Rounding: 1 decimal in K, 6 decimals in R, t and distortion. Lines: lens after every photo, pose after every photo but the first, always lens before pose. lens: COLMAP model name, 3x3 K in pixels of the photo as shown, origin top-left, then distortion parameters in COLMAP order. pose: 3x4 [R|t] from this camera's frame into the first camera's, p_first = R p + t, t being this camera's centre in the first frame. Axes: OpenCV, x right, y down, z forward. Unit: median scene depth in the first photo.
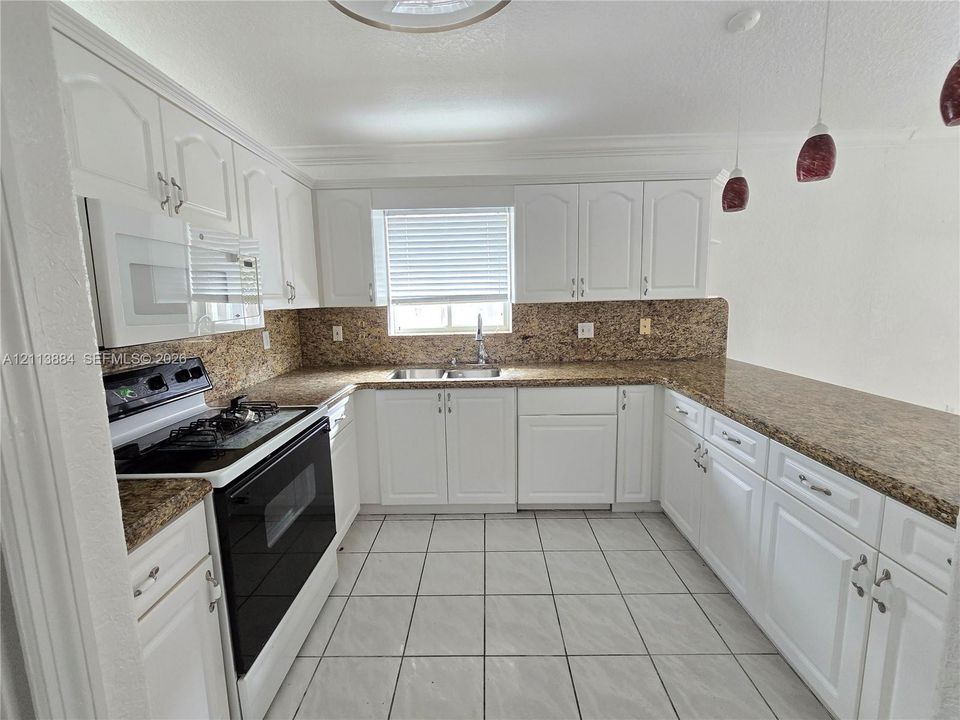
lens RADIAL K [[403.2, 0, 480.0], [0, 403.2, 360.0], [0, 0, 1]] dist [-0.001354, -0.000032]
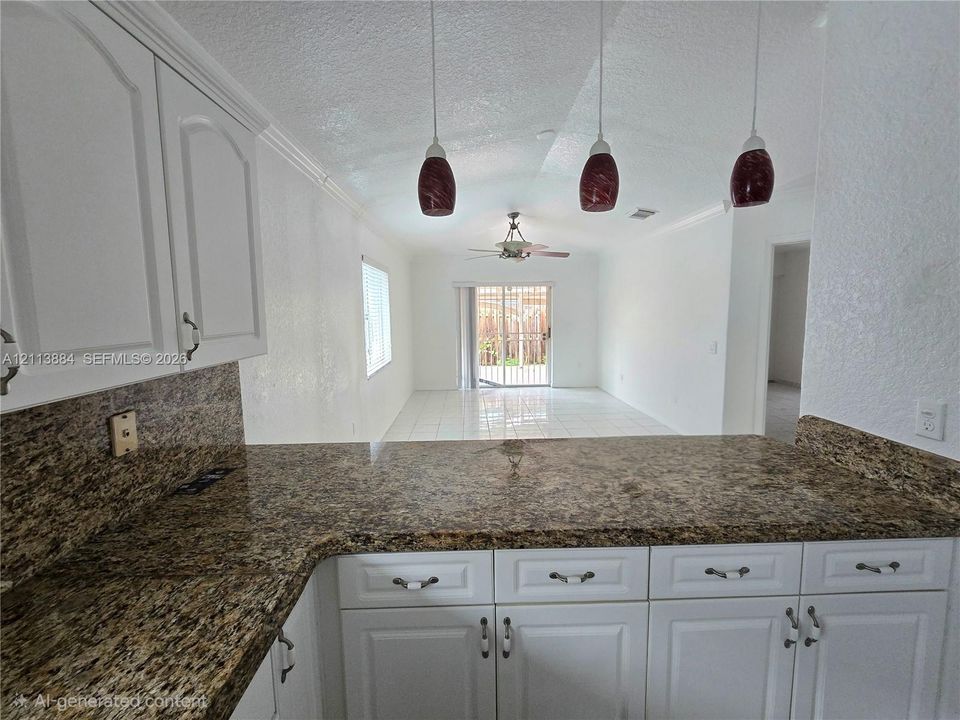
lens RADIAL K [[403.2, 0, 480.0], [0, 403.2, 360.0], [0, 0, 1]] dist [-0.001354, -0.000032]
pose [[-0.031016, -0.101769, 0.994324, 0.030234], [0.165185, 0.980602, 0.105517, -0.212323], [-0.985775, 0.167520, -0.013604, 1.013161]]
